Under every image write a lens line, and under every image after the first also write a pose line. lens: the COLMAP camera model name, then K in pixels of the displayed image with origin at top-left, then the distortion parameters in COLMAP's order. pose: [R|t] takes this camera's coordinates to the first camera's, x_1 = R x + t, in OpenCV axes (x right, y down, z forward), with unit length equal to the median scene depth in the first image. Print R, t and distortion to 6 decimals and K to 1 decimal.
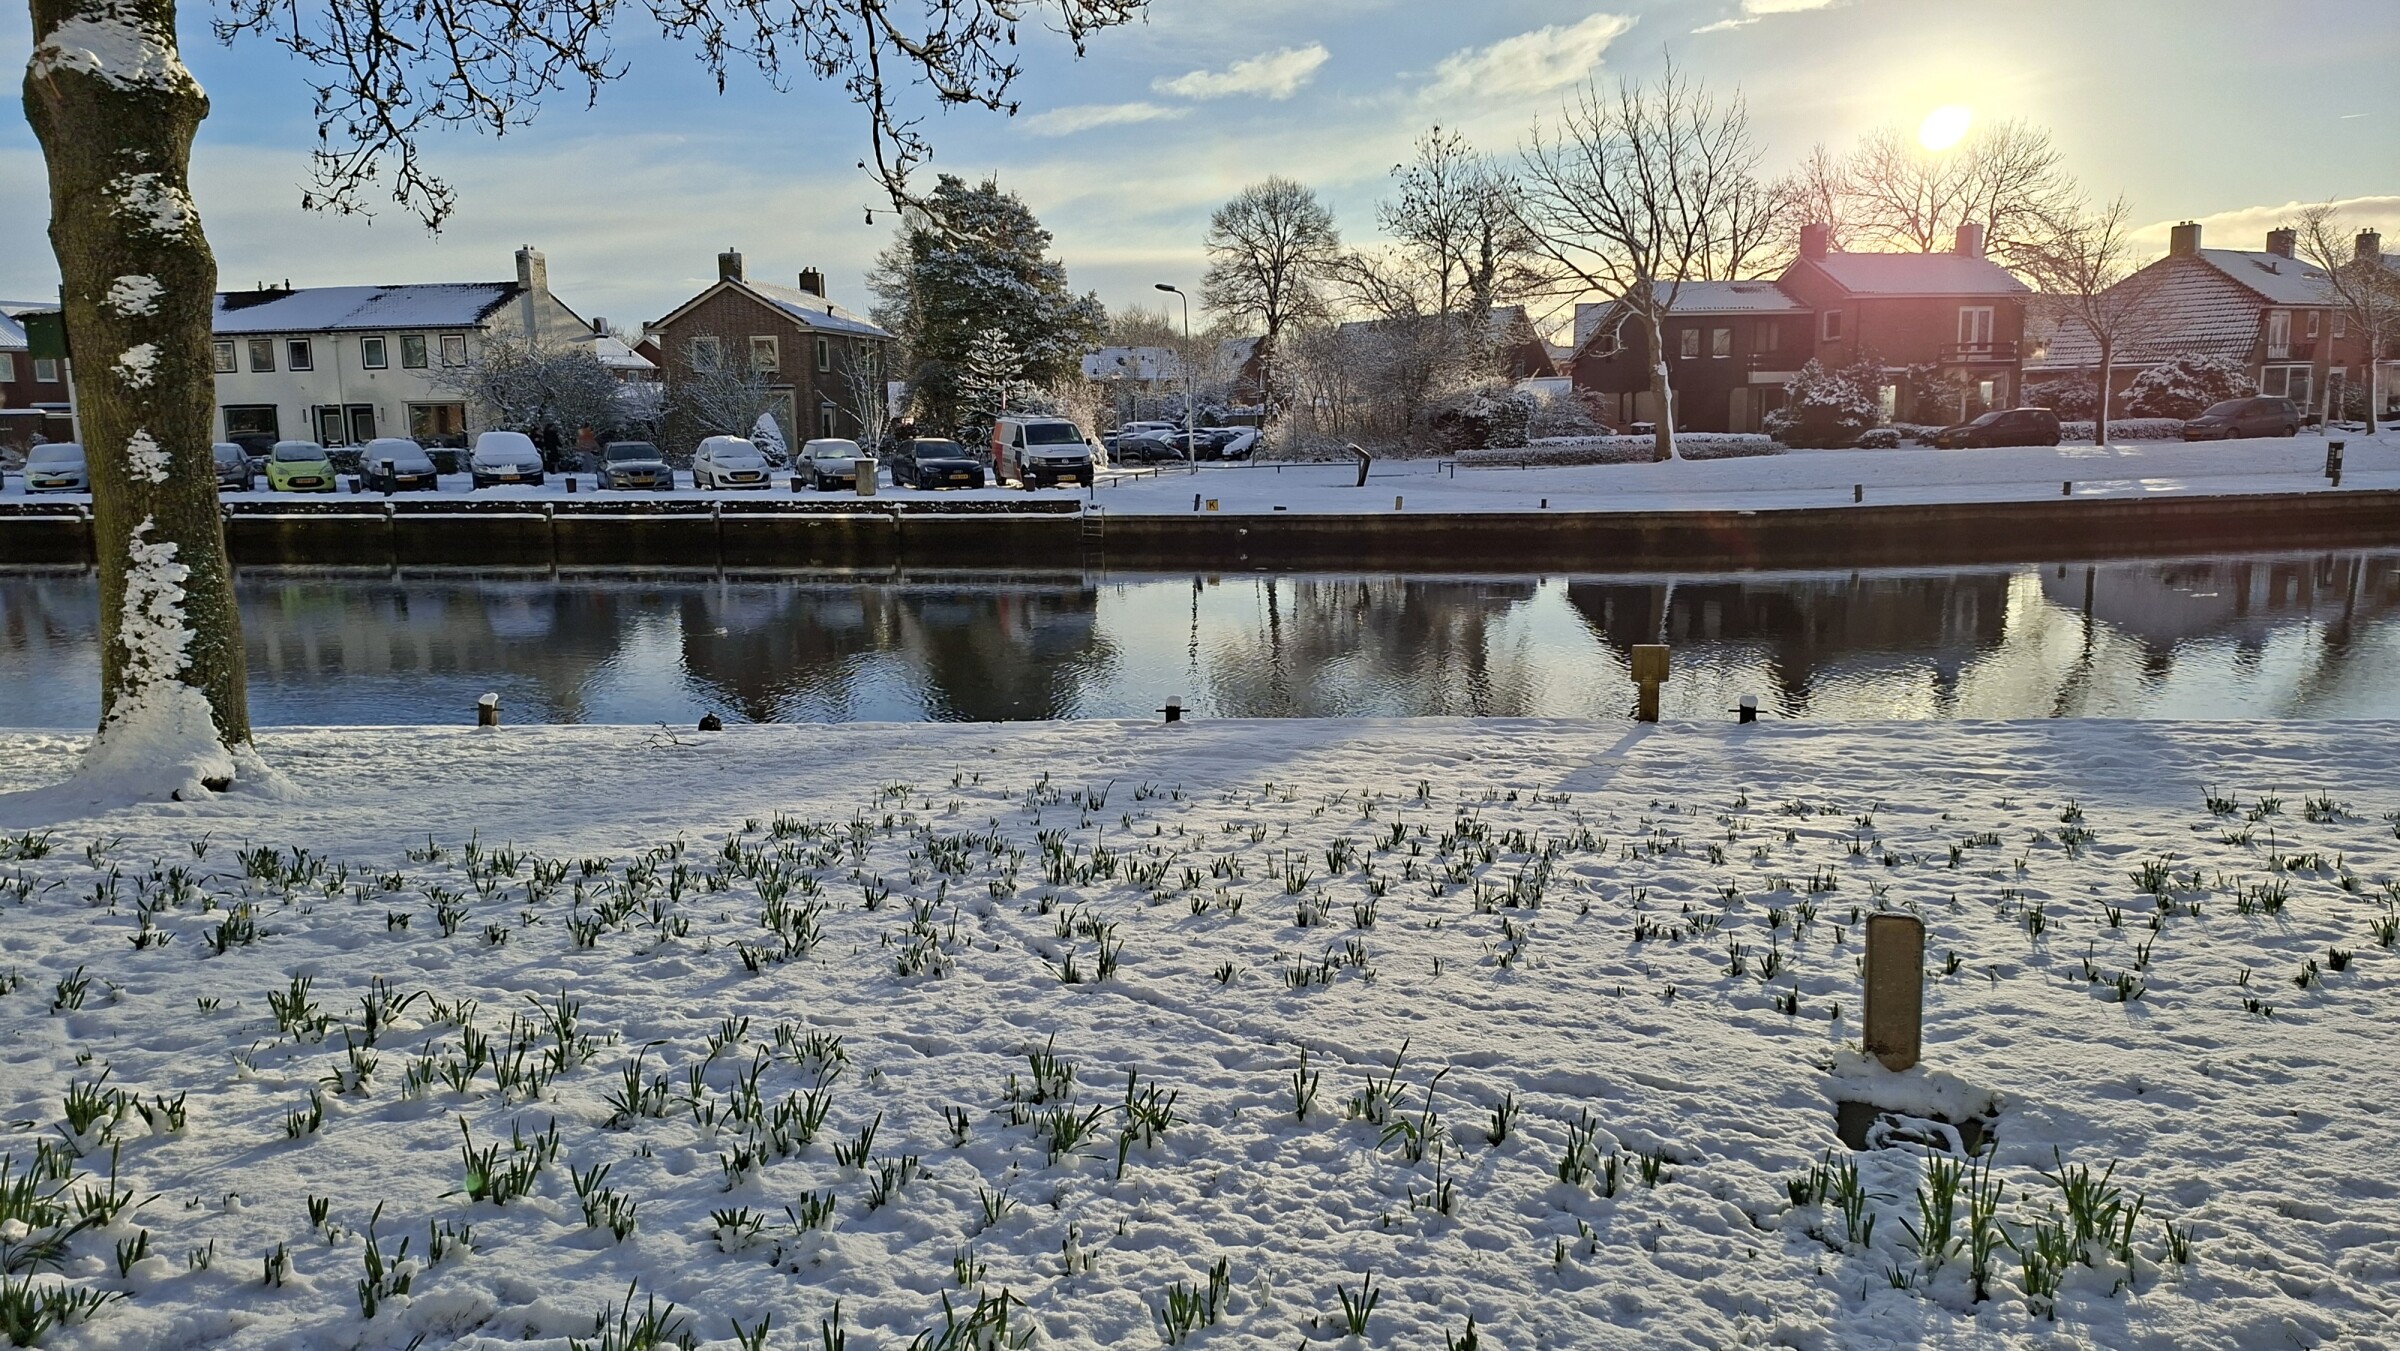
lens RADIAL K [[1618.1, 0, 1205.0], [0, 1618.1, 670.3], [0, 0, 1]] dist [0.047160, -0.050048]
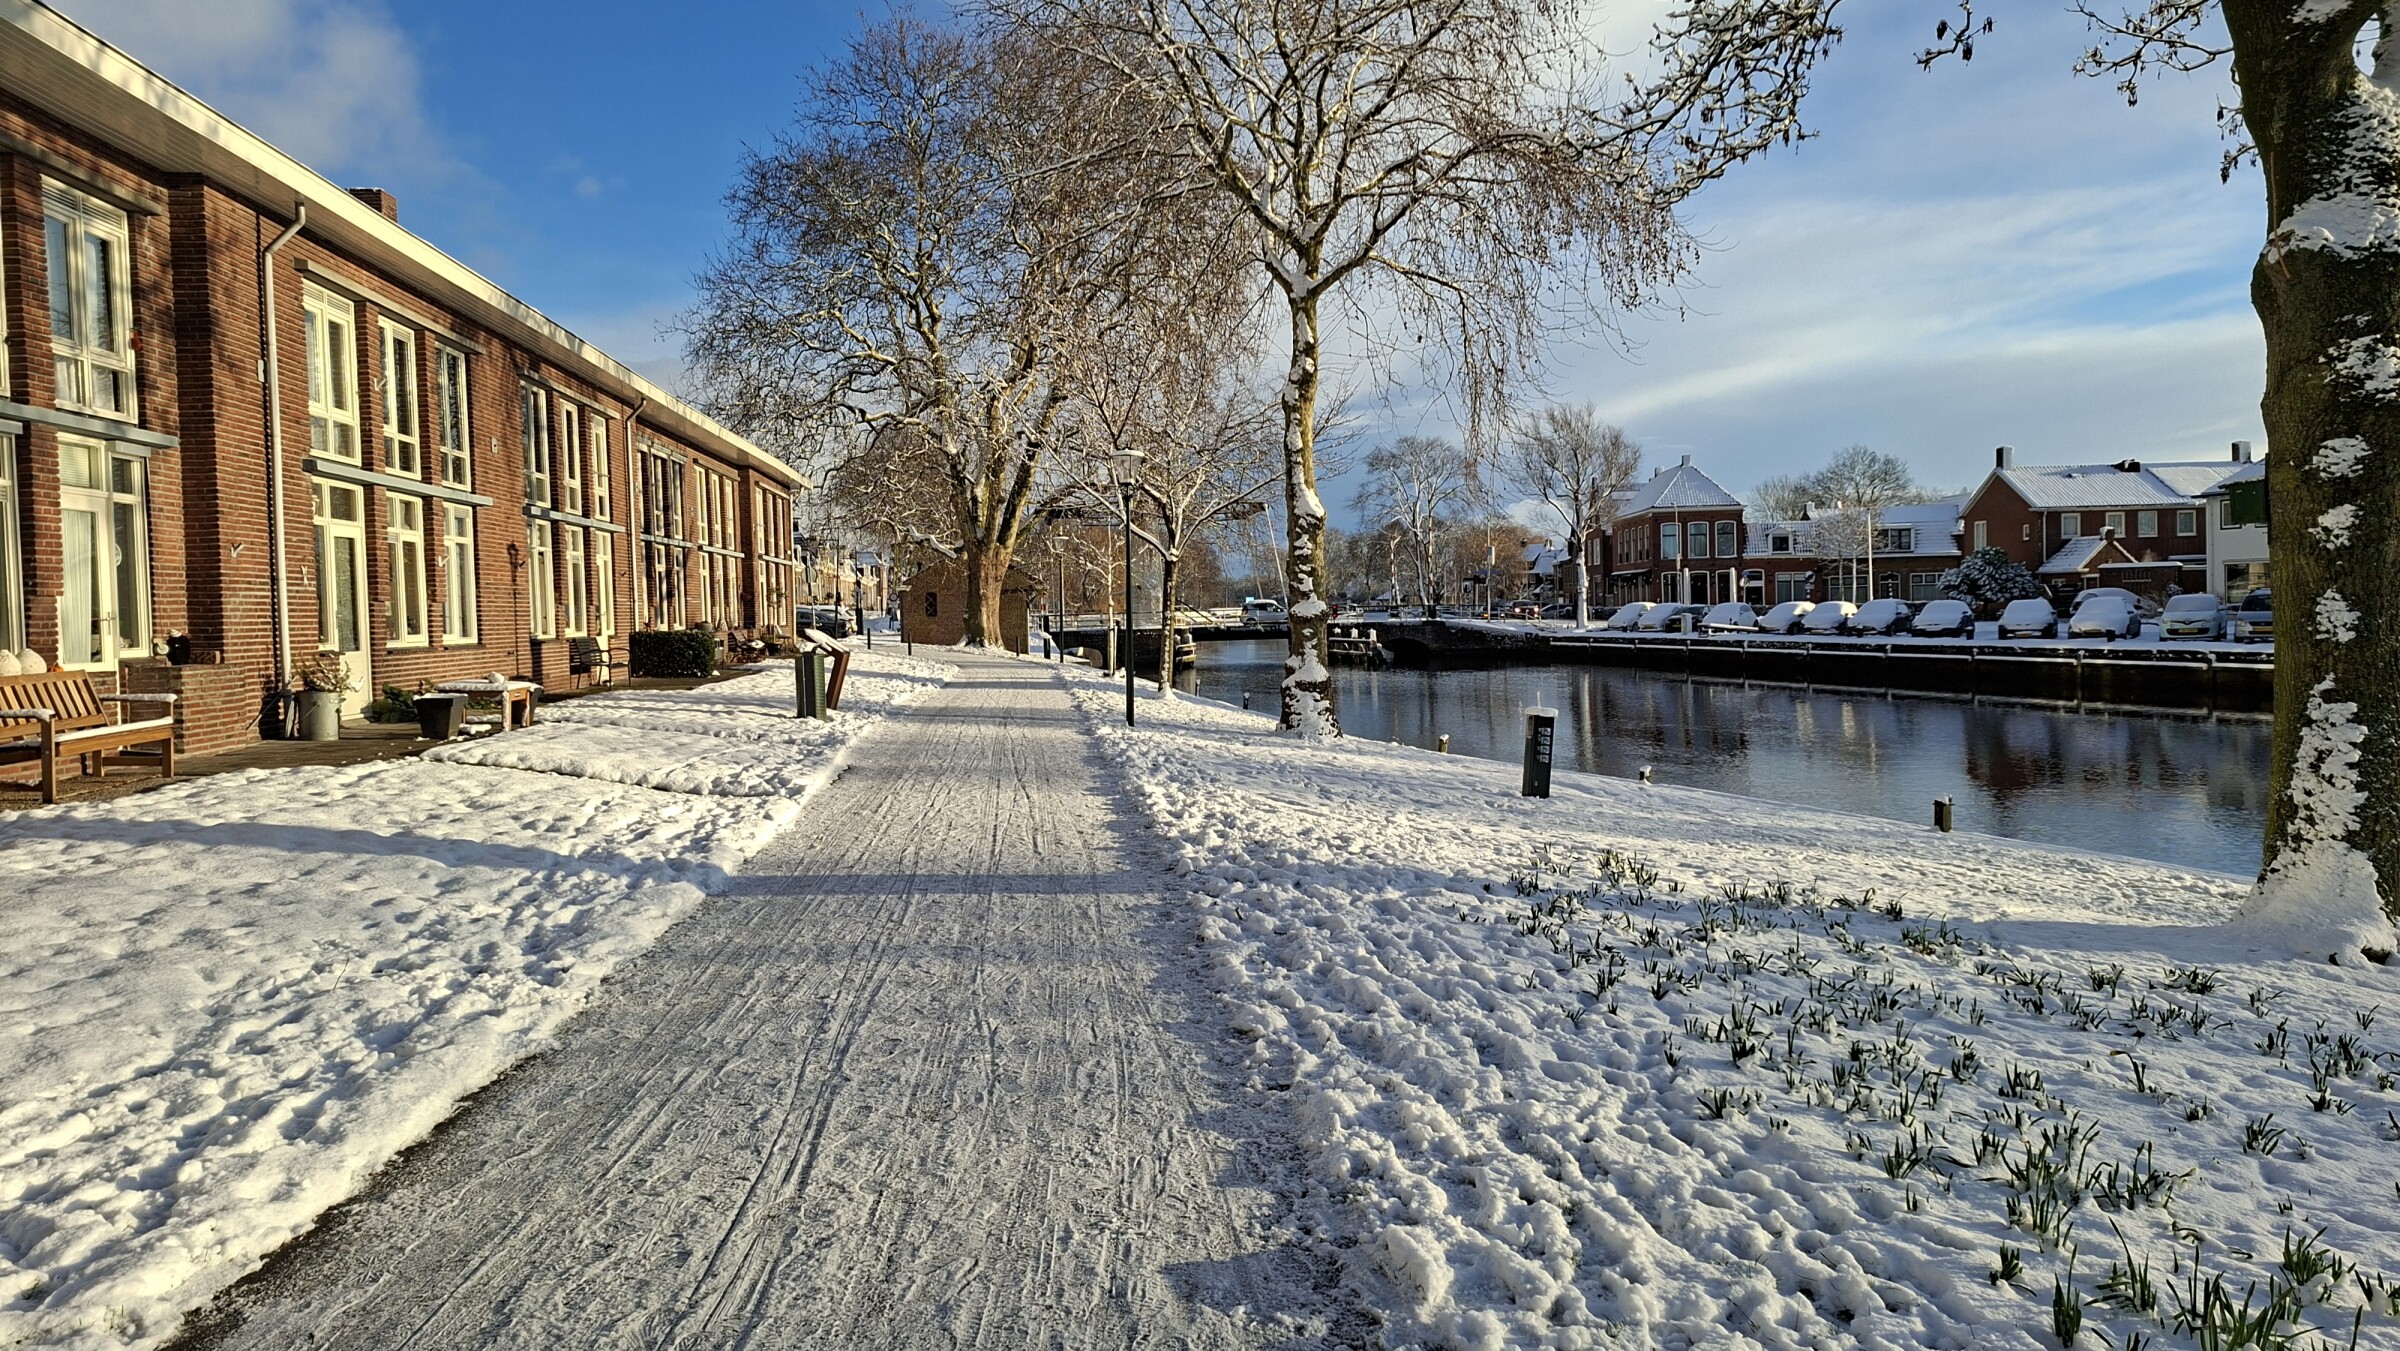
lens RADIAL K [[1618.1, 0, 1205.0], [0, 1618.1, 670.3], [0, 0, 1]] dist [0.047160, -0.050048]
pose [[0.413248, 0.038011, -0.909825, -0.019631], [-0.119465, 0.992756, -0.012786, -0.002062], [0.902748, 0.113976, 0.414795, -0.038308]]
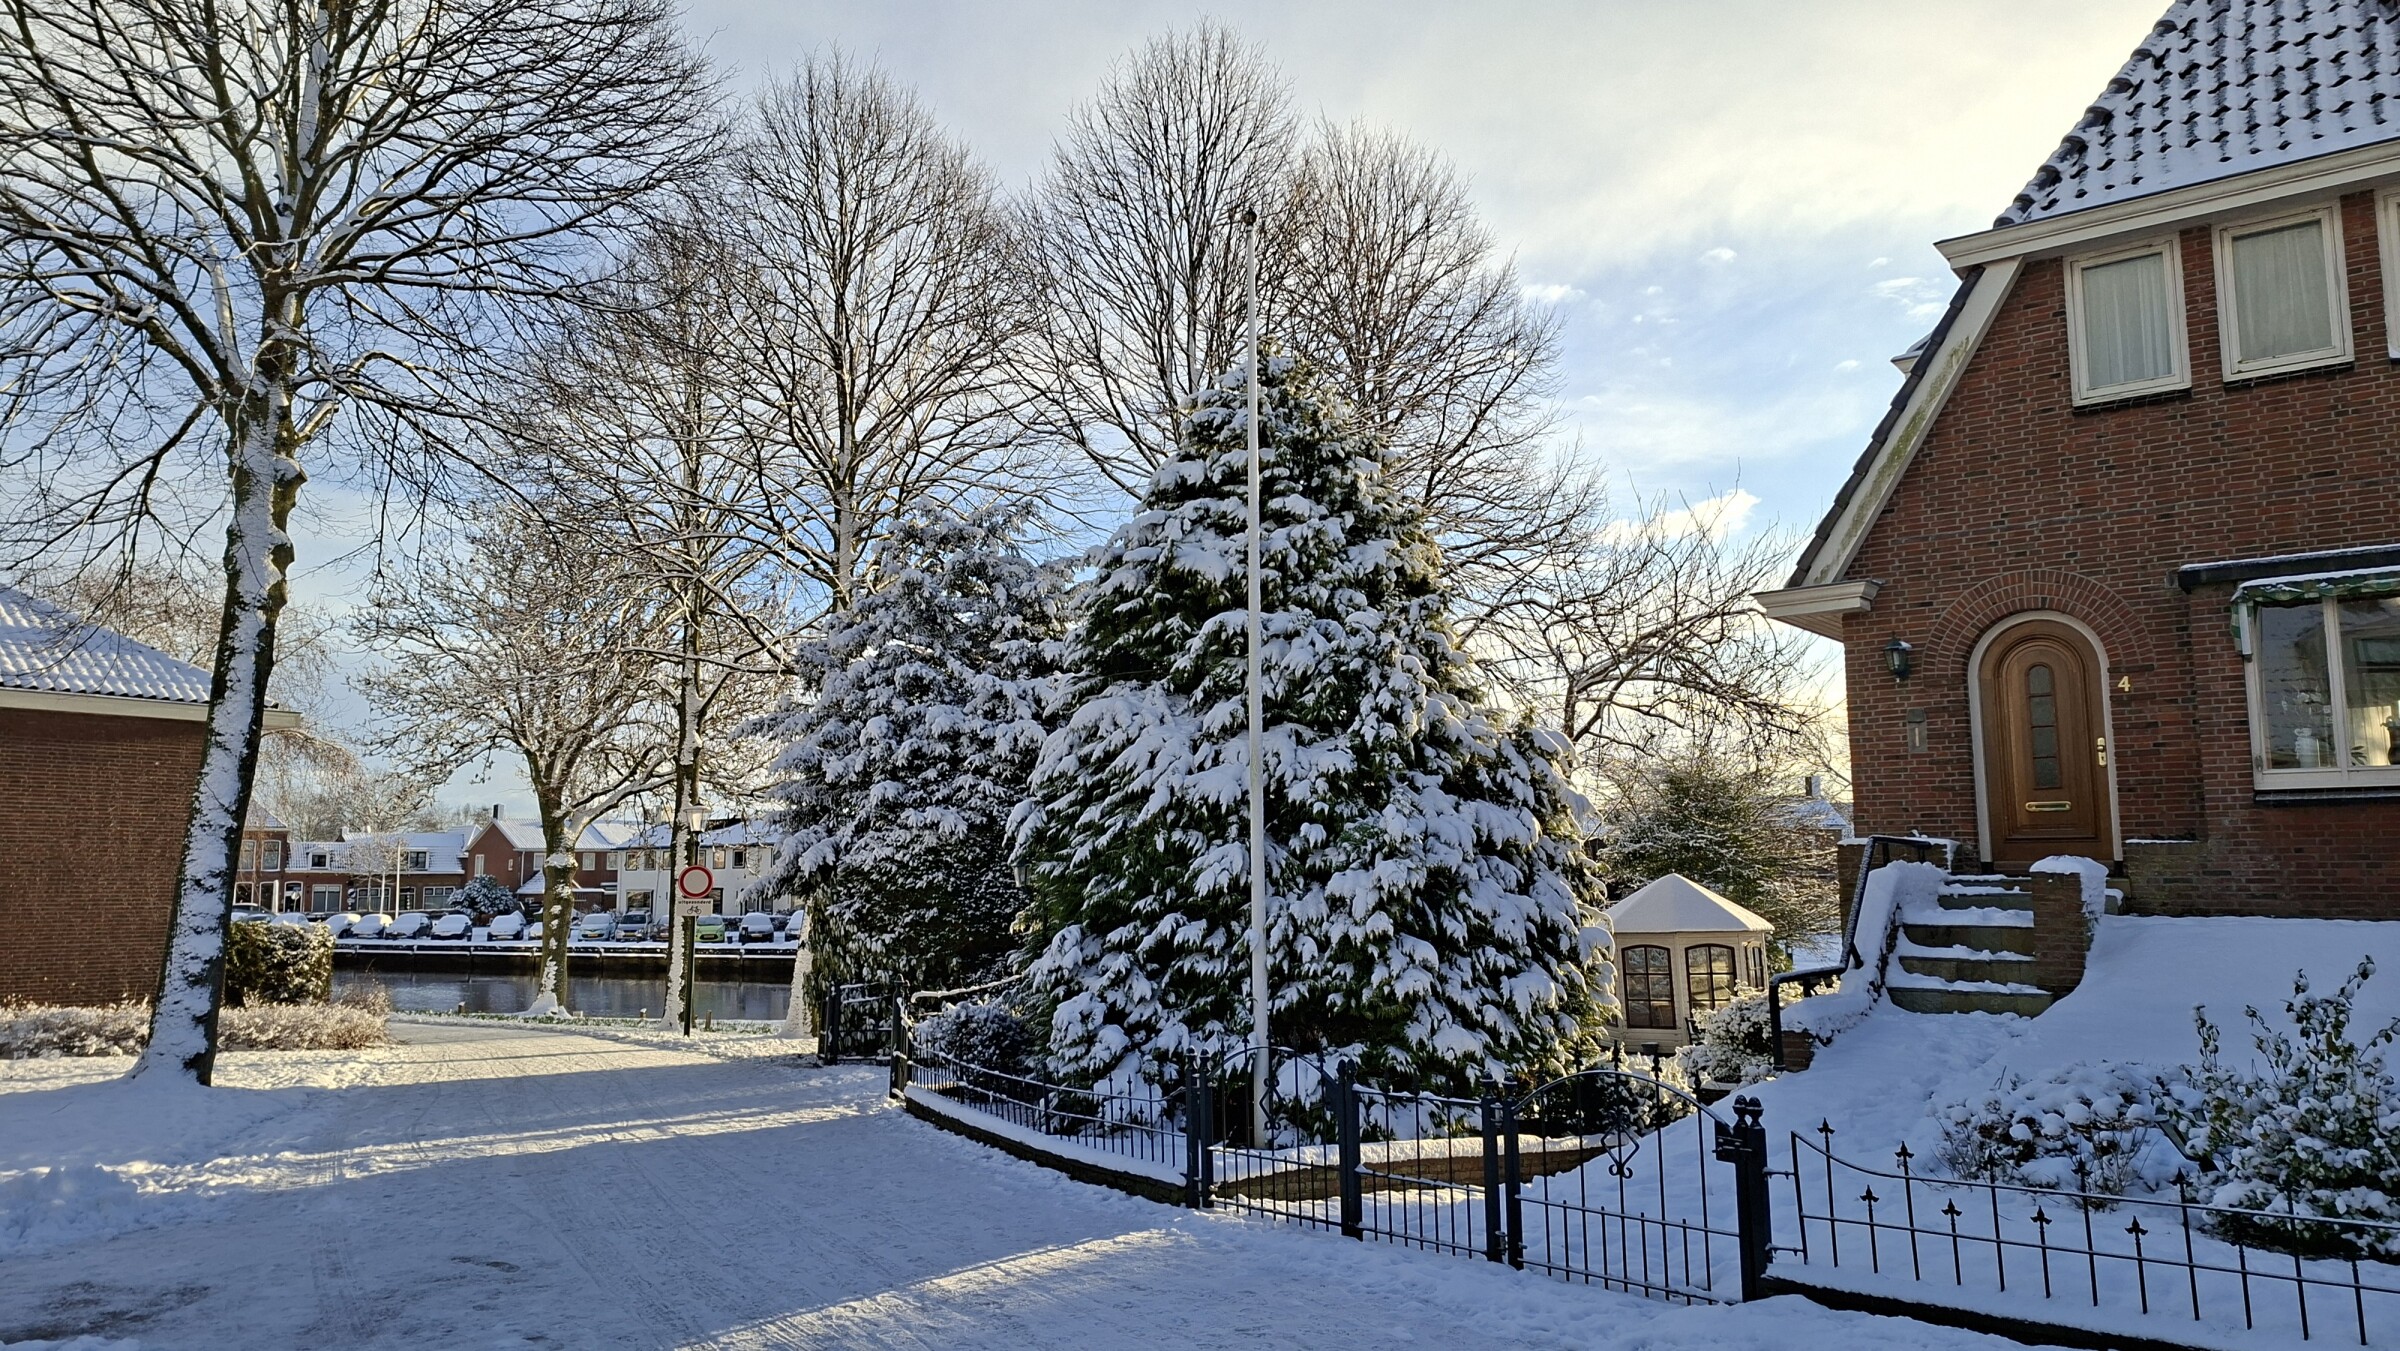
lens RADIAL K [[1618.1, 0, 1205.0], [0, 1618.1, 670.3], [0, 0, 1]] dist [0.047160, -0.050048]
pose [[0.959801, -0.029291, -0.279147, 2.559260], [-0.047733, 0.963018, -0.265174, 0.274647], [0.276591, 0.267838, 0.922908, -3.110740]]
